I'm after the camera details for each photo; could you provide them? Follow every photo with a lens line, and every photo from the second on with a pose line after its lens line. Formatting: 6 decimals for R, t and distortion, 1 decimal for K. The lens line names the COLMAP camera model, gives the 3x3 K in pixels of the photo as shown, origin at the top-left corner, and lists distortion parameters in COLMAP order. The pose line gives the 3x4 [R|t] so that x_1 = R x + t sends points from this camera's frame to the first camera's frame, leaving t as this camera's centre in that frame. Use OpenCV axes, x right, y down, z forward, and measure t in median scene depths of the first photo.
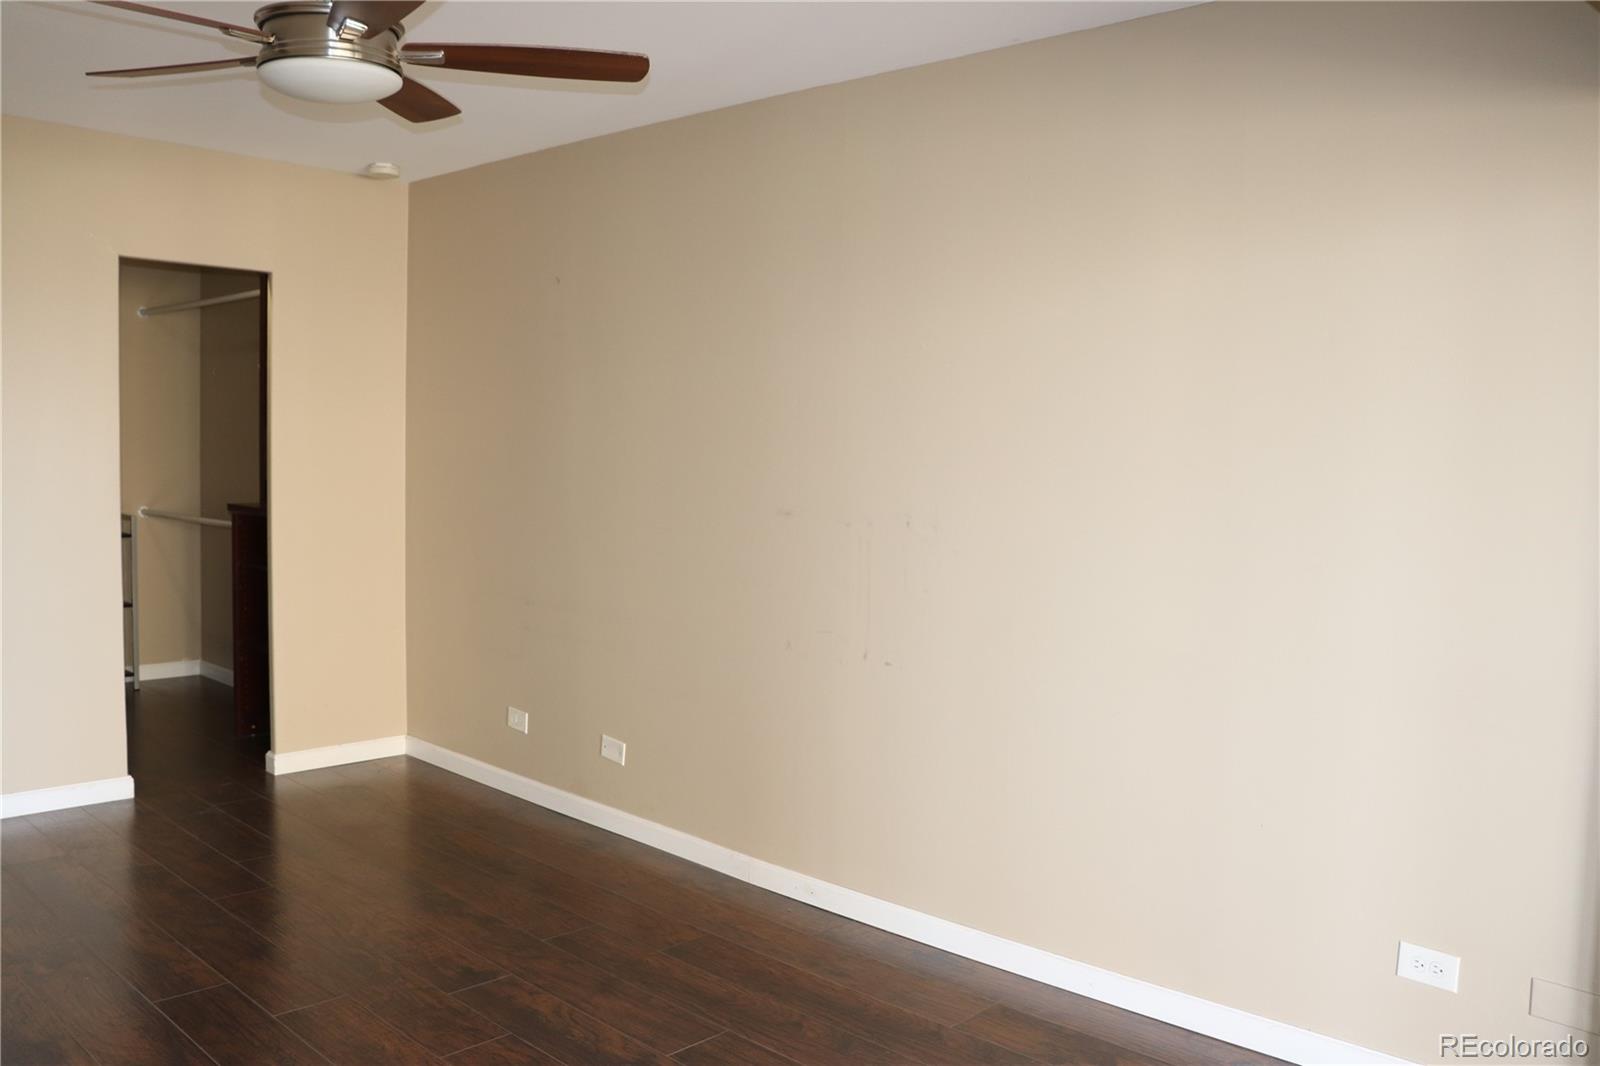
lens RADIAL K [[1285.5, 0, 800.0], [0, 1285.5, 533.0], [0, 0, 1]] dist [-0.141934, 0.002646]
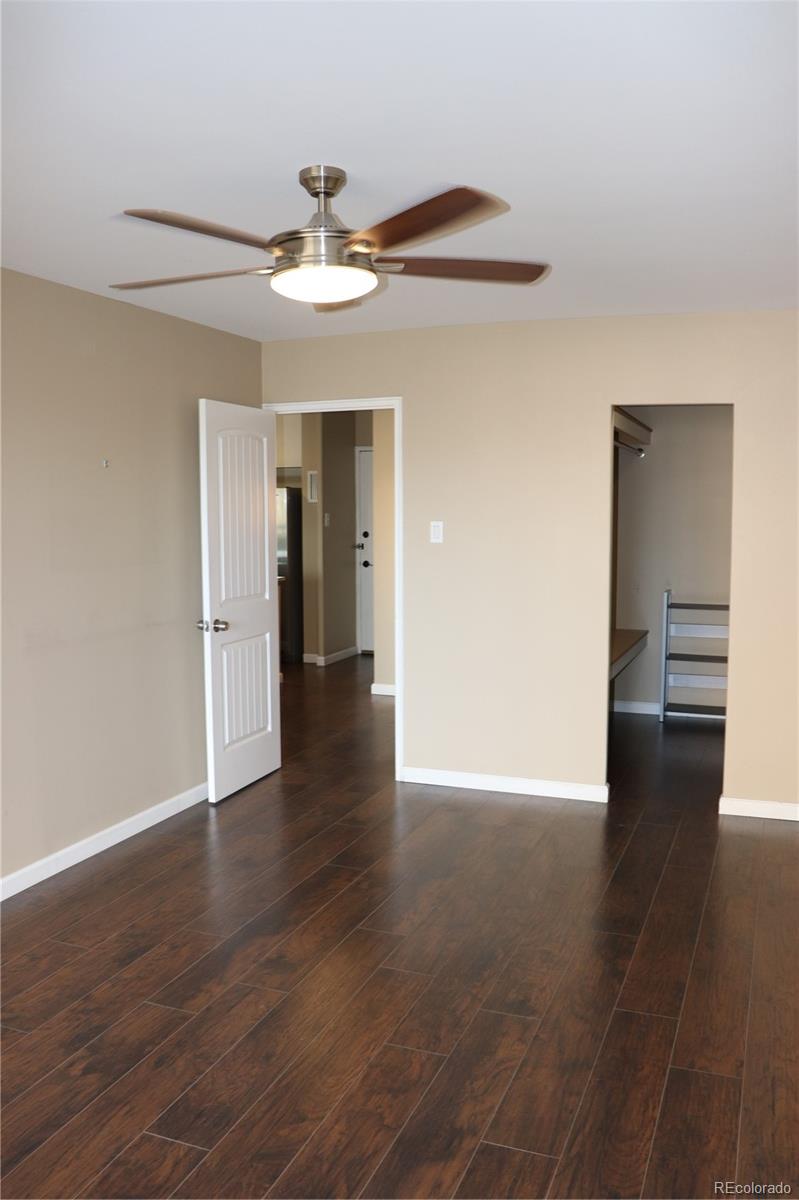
lens RADIAL K [[985.5, 0, 399.5], [0, 985.5, 600.0], [0, 0, 1]] dist [-0.178928, 0.168914]
pose [[0.368813, 0.065299, -0.927207, 0.358223], [-0.052856, 0.997389, 0.049217, -0.049279], [0.928000, 0.030857, 0.371301, 0.376285]]
